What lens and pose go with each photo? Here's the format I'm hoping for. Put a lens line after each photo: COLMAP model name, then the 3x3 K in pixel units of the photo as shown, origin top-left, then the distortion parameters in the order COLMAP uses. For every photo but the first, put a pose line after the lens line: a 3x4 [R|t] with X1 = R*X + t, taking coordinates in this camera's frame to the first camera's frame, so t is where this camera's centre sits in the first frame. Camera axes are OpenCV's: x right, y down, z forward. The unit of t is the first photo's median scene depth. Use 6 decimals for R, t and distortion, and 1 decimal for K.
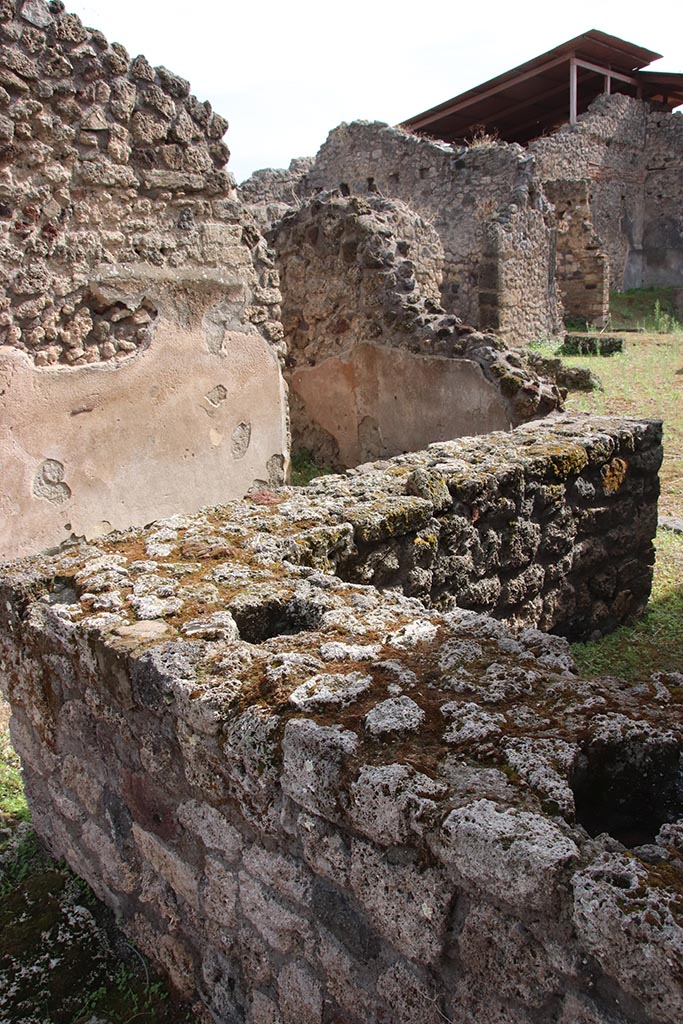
lens RADIAL K [[879.5, 0, 341.8], [0, 879.5, 518.6], [0, 0, 1]] dist [-0.131366, 0.148481]
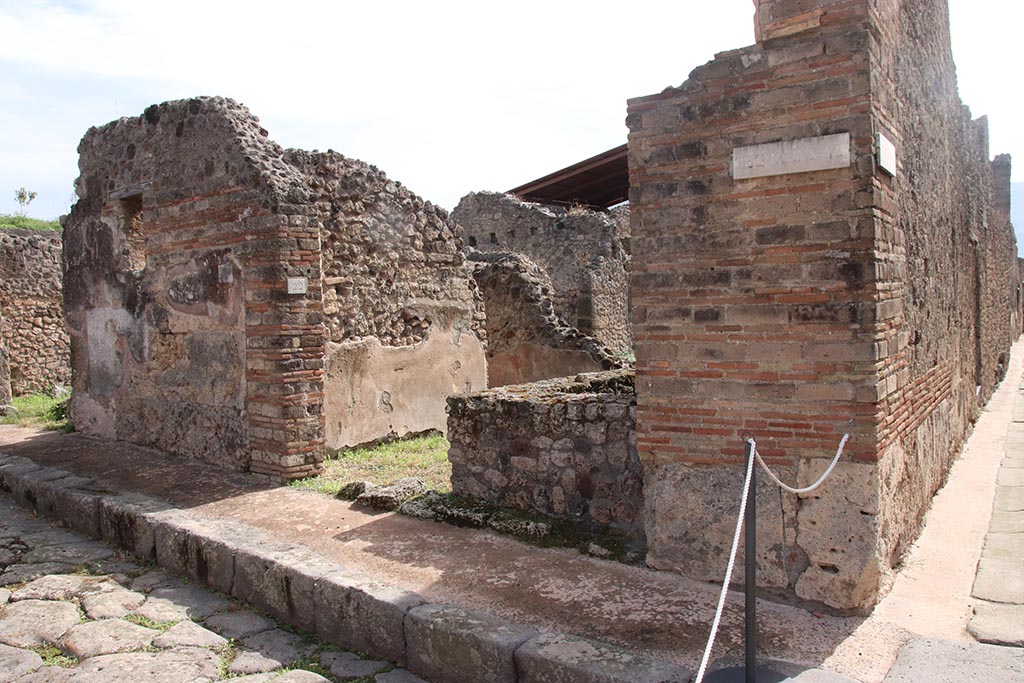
lens RADIAL K [[879.5, 0, 514.2], [0, 879.5, 342.8], [0, 0, 1]] dist [-0.131366, 0.148481]
pose [[0.995552, 0.007685, 0.093902, -0.210523], [0.013914, 0.973747, -0.227208, 0.263822], [-0.093183, 0.227504, 0.969308, -0.941515]]
